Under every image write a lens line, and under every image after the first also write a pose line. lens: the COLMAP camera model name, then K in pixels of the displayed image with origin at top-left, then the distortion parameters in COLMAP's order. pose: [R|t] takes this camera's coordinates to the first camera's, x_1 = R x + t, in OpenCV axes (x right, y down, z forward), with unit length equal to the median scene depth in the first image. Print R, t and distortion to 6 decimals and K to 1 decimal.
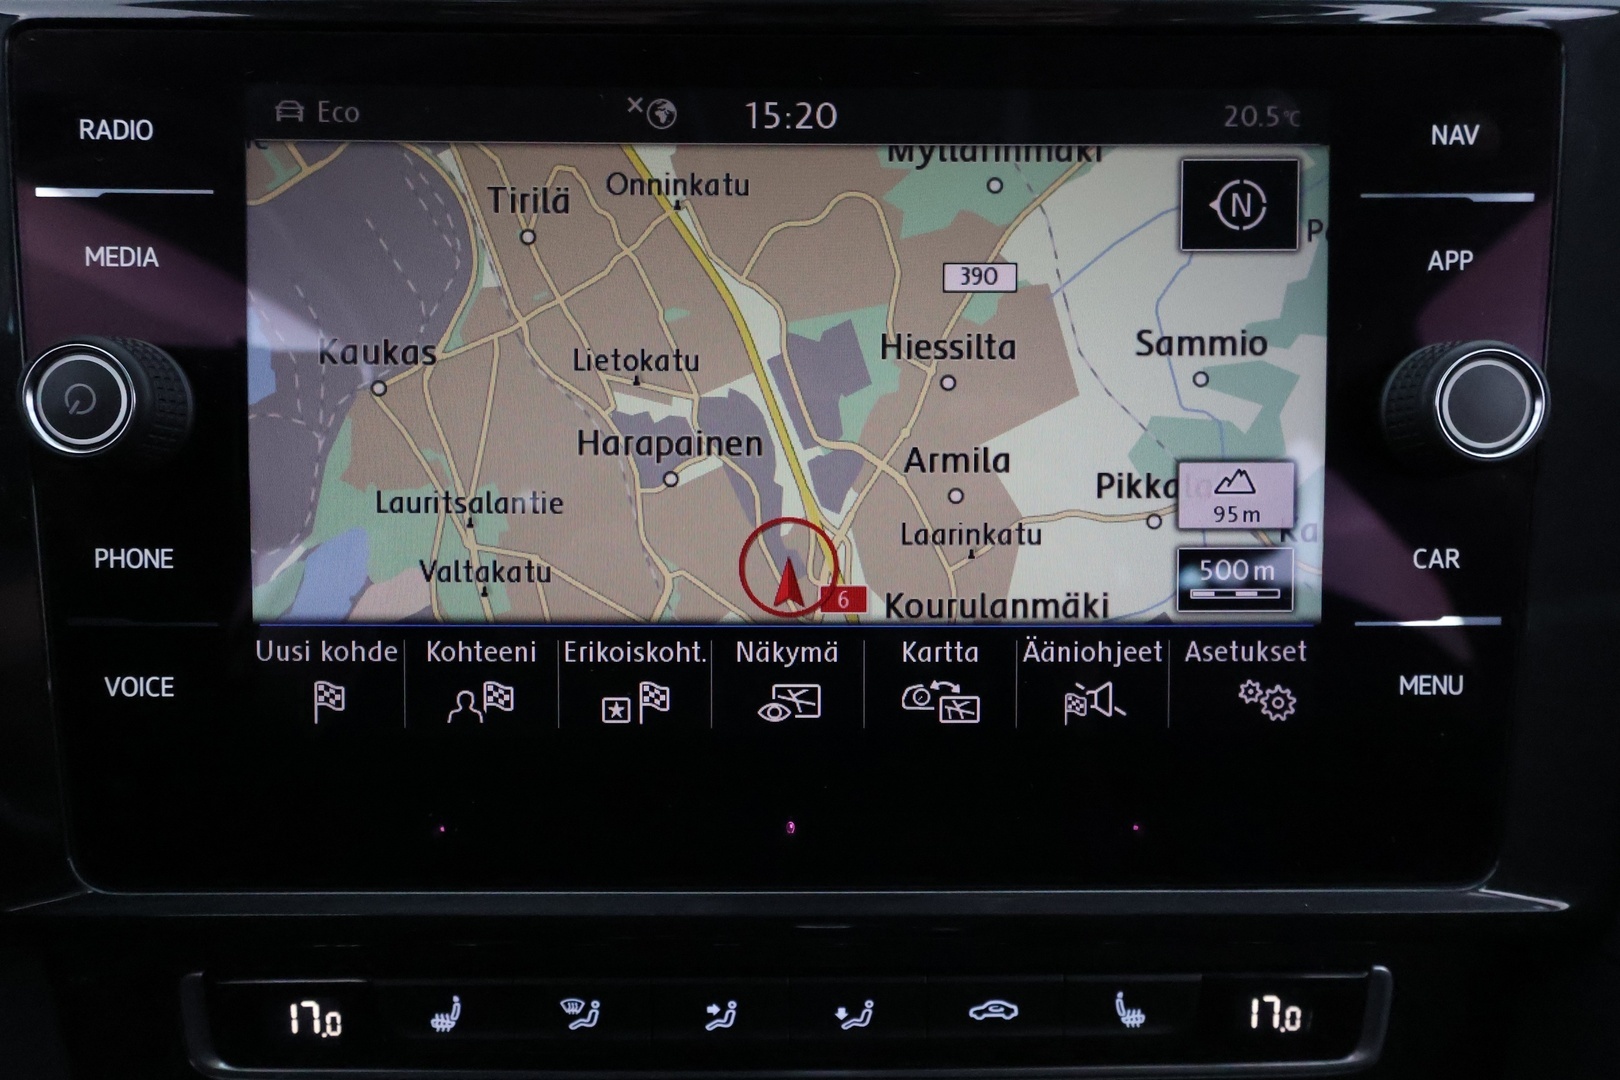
lens RADIAL K [[789.9, 0, 810.0], [0, 789.9, 540.0], [0, 0, 1]] dist [0.010115, -0.001253]
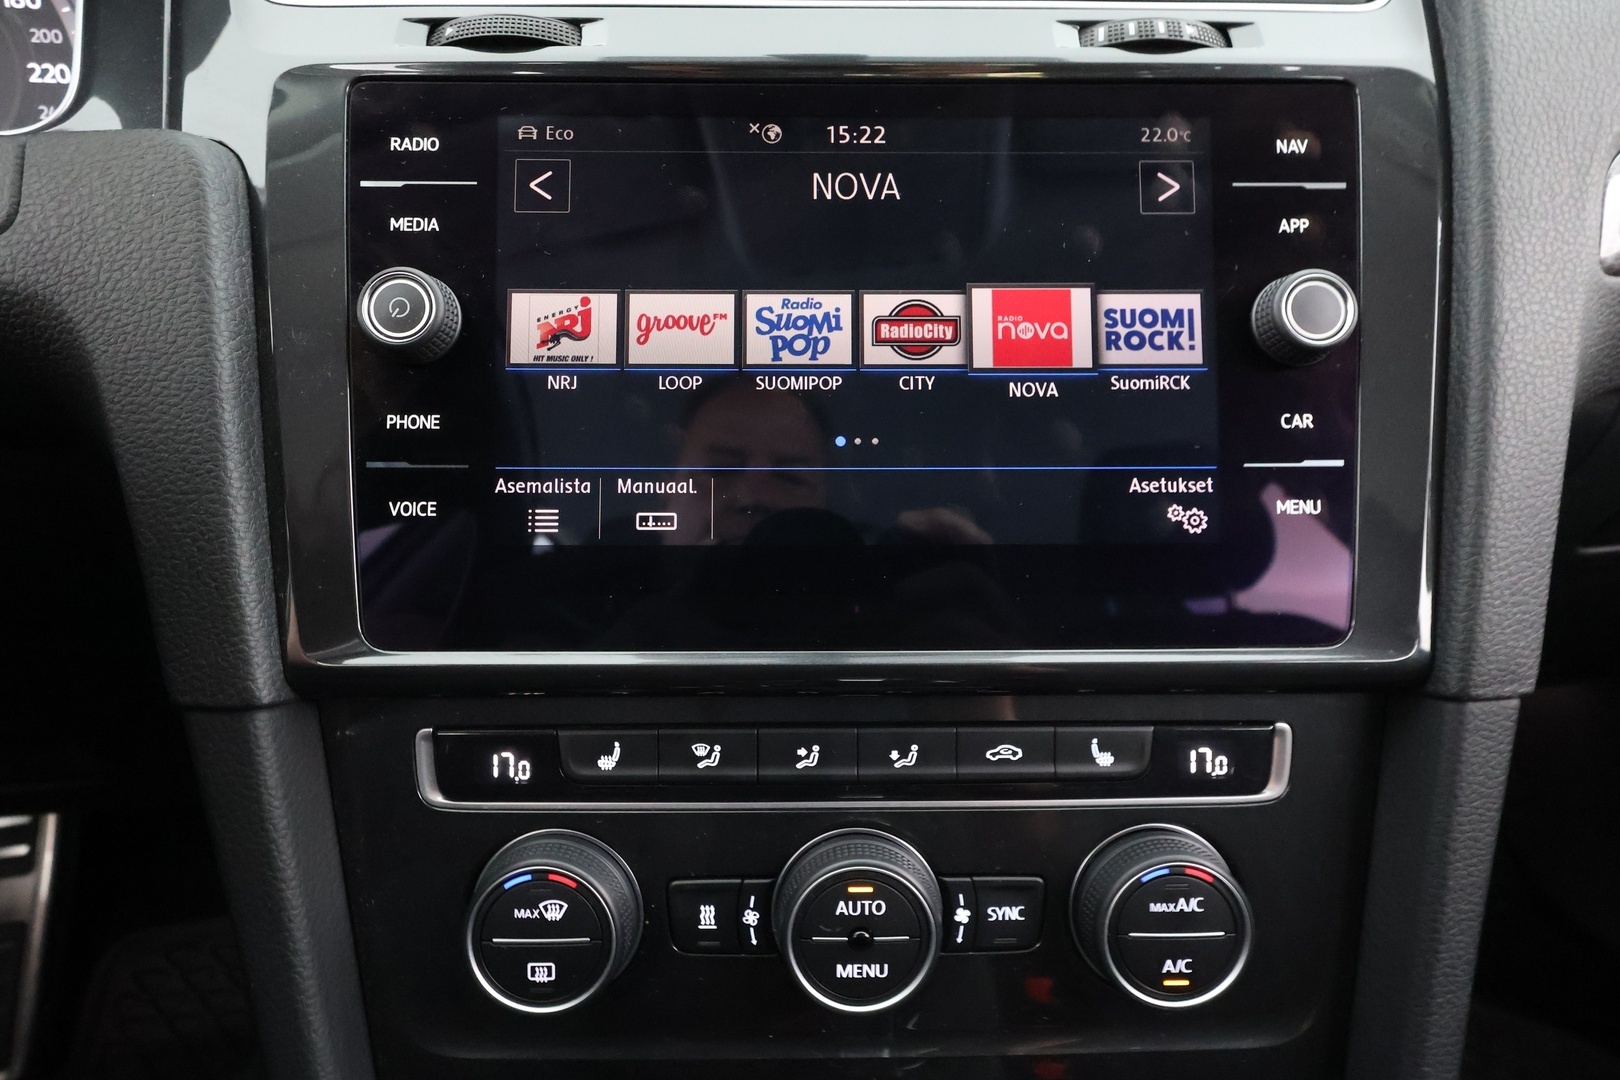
lens RADIAL K [[789.9, 0, 810.0], [0, 789.9, 540.0], [0, 0, 1]] dist [0.010115, -0.001253]
pose [[0.999987, -0.002710, 0.004322, -0.121741], [0.003083, 0.996053, -0.088704, 0.371493], [-0.004065, 0.088716, 0.996049, -0.442130]]
